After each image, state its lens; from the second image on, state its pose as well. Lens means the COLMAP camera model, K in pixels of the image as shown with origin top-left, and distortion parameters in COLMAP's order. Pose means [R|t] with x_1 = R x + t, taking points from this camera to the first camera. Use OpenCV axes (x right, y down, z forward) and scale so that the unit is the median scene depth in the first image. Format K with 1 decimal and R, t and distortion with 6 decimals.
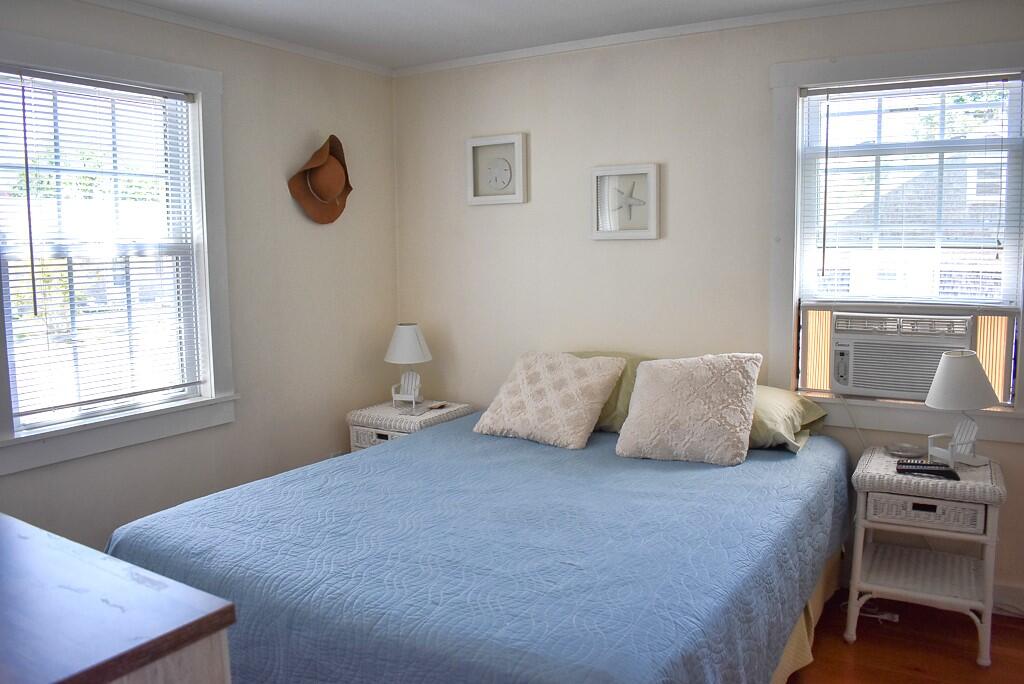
lens RADIAL K [[814.1, 0, 512.0], [0, 814.1, 342.0], [0, 0, 1]] dist [-0.071169, -0.001852]
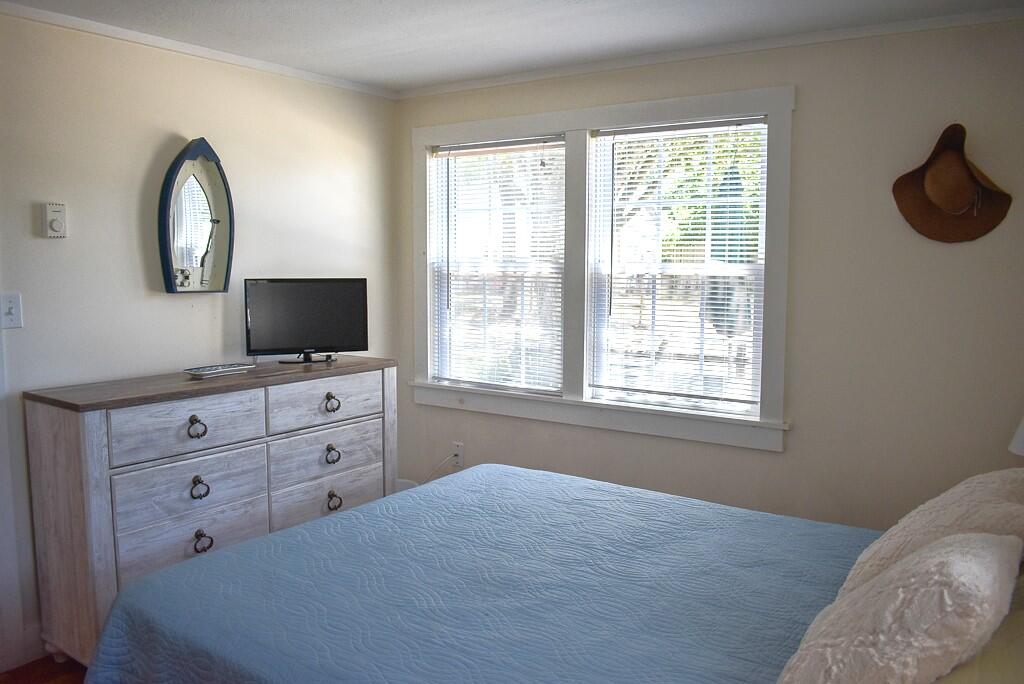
lens RADIAL K [[814.1, 0, 512.0], [0, 814.1, 342.0], [0, 0, 1]] dist [-0.071169, -0.001852]
pose [[-0.076613, 0.109009, -0.991084, 0.672715], [-0.113603, 0.986578, 0.117295, -0.115871], [0.990568, 0.121577, -0.063201, 0.796813]]
